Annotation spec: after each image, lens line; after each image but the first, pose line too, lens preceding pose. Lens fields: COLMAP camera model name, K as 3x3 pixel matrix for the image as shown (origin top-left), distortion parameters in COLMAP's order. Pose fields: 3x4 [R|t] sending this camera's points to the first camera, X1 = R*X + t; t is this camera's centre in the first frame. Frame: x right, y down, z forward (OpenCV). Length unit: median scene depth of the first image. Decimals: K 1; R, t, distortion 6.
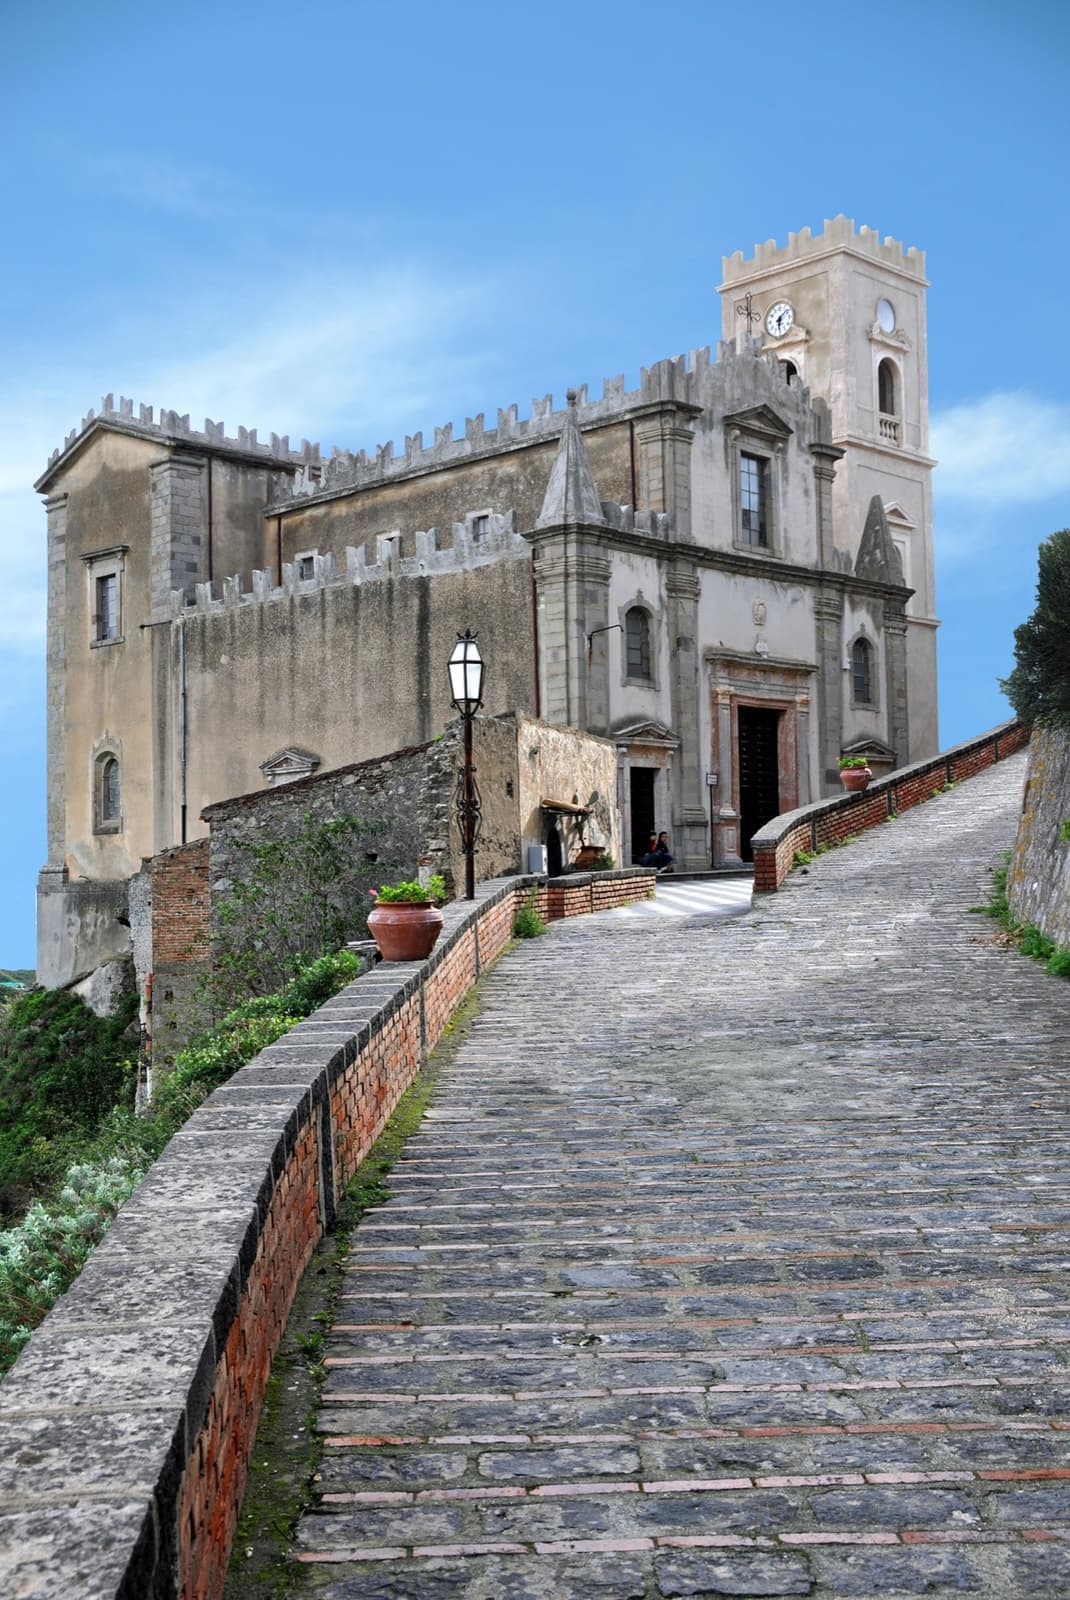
lens RADIAL K [[1793.1, 0, 535.0], [0, 1793.1, 800.0], [0, 0, 1]] dist [-0.009811, -0.008604]
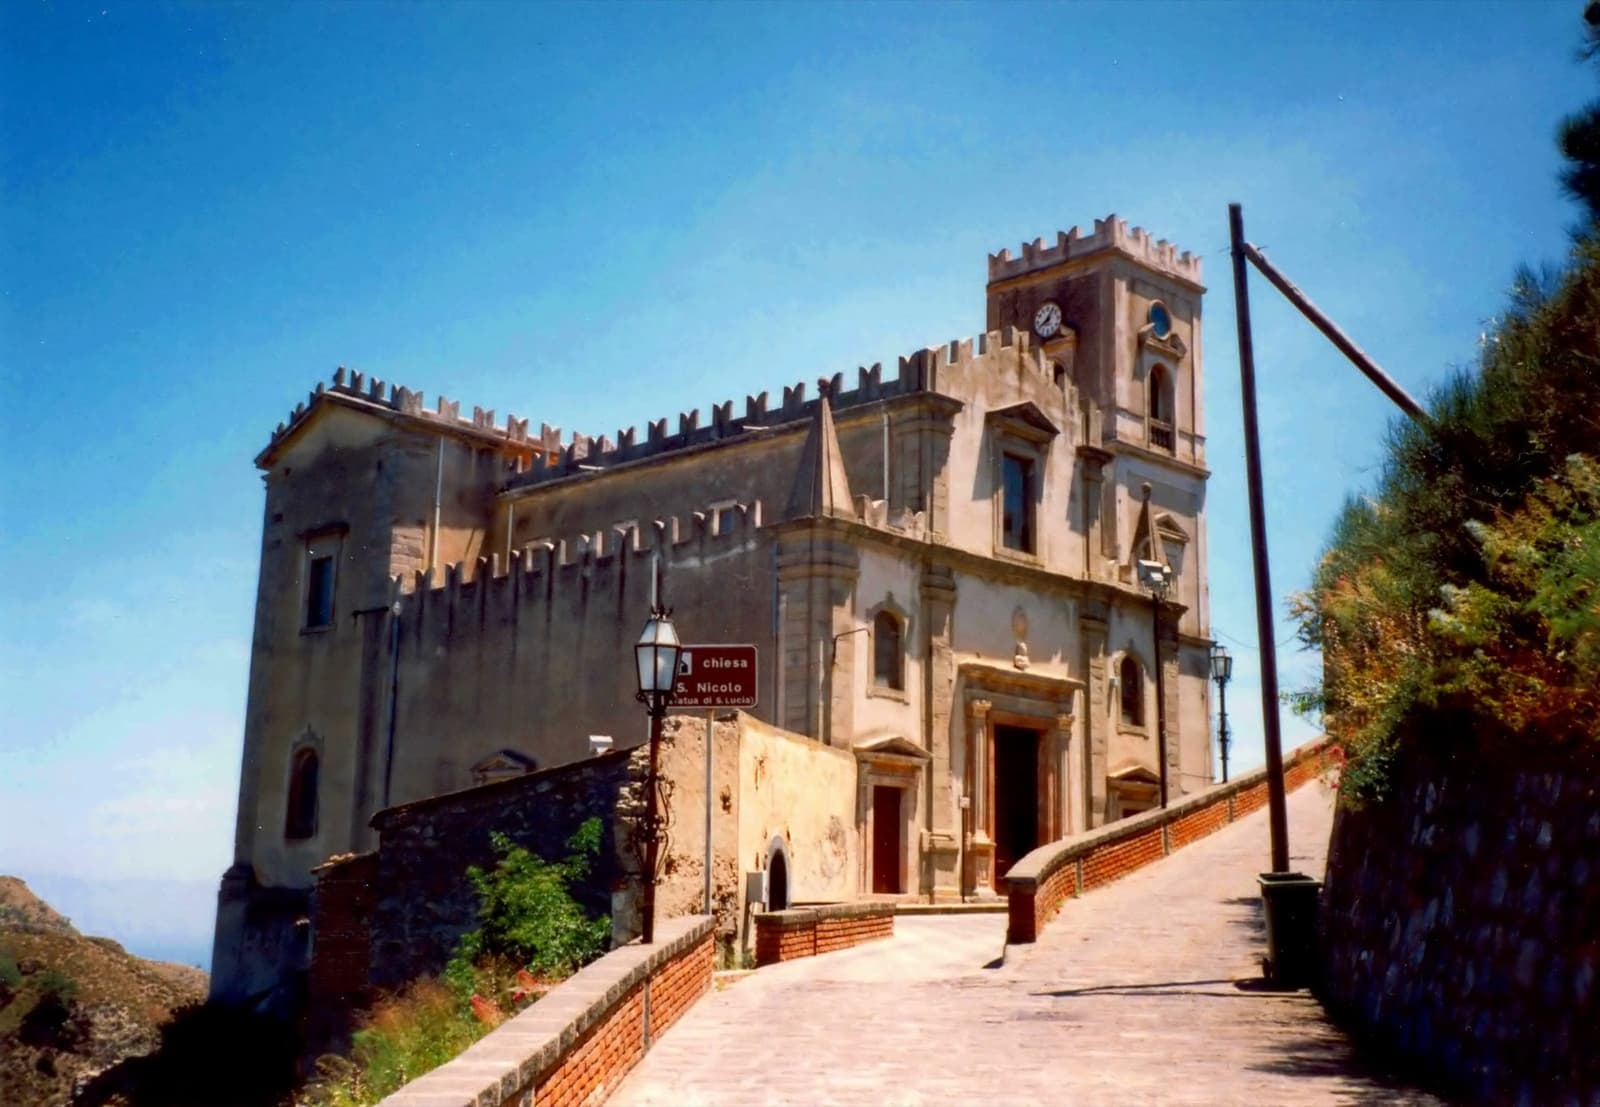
lens RADIAL K [[1691.0, 0, 800.0], [0, 1691.0, 553.5], [0, 0, 1]] dist [0.012198, -0.004162]
pose [[0.999236, 0.038491, -0.006815, 0.016559], [-0.039082, 0.987183, -0.154736, -0.000562], [0.000771, 0.154884, 0.987932, 0.133281]]
